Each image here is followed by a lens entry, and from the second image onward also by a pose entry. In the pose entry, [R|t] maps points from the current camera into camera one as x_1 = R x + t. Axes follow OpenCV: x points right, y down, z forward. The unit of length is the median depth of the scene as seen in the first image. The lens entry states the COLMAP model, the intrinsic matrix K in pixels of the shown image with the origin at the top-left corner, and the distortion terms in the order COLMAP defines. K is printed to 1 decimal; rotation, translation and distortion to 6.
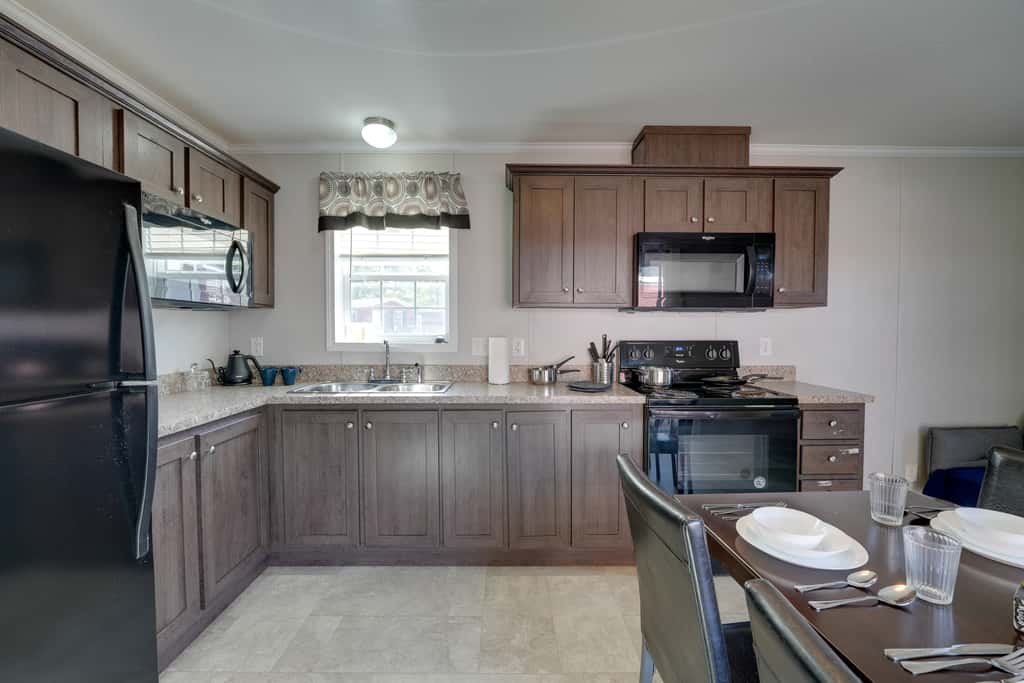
lens RADIAL K [[407.1, 0, 508.8], [0, 407.1, 340.1], [0, 0, 1]] dist [-0.013257, 0.000243]
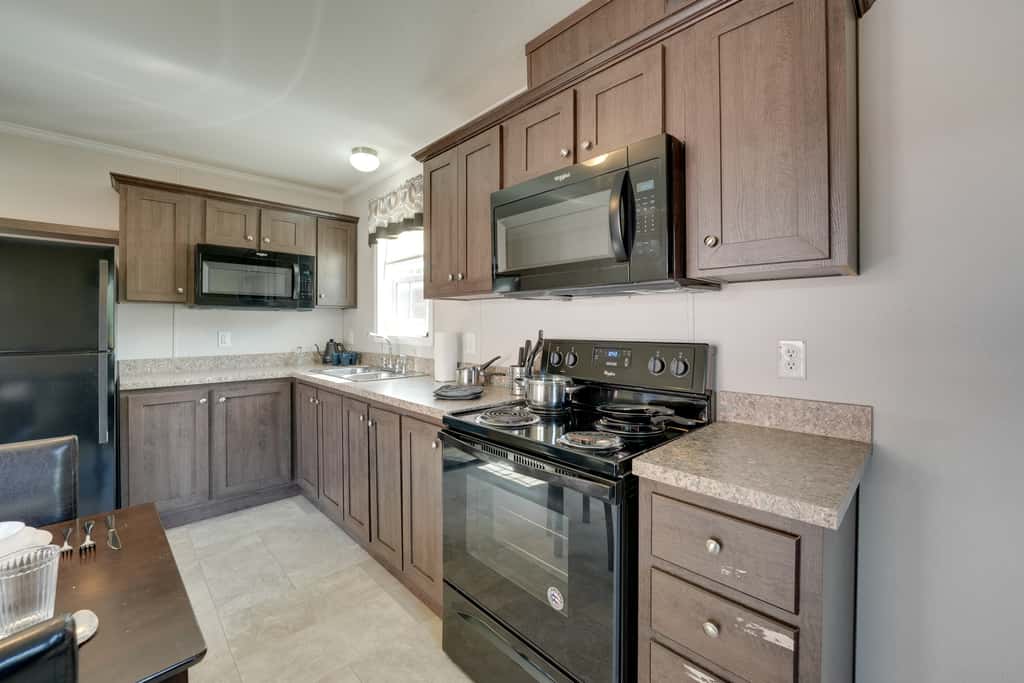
lens RADIAL K [[412.8, 0, 512.2], [0, 412.8, 326.9], [0, 0, 1]] dist [0.000441, 0.000073]
pose [[0.693538, 0.002492, -0.720416, 0.796332], [-0.017974, 0.999743, -0.013845, -0.008977], [0.720196, 0.022551, 0.693404, 0.446659]]
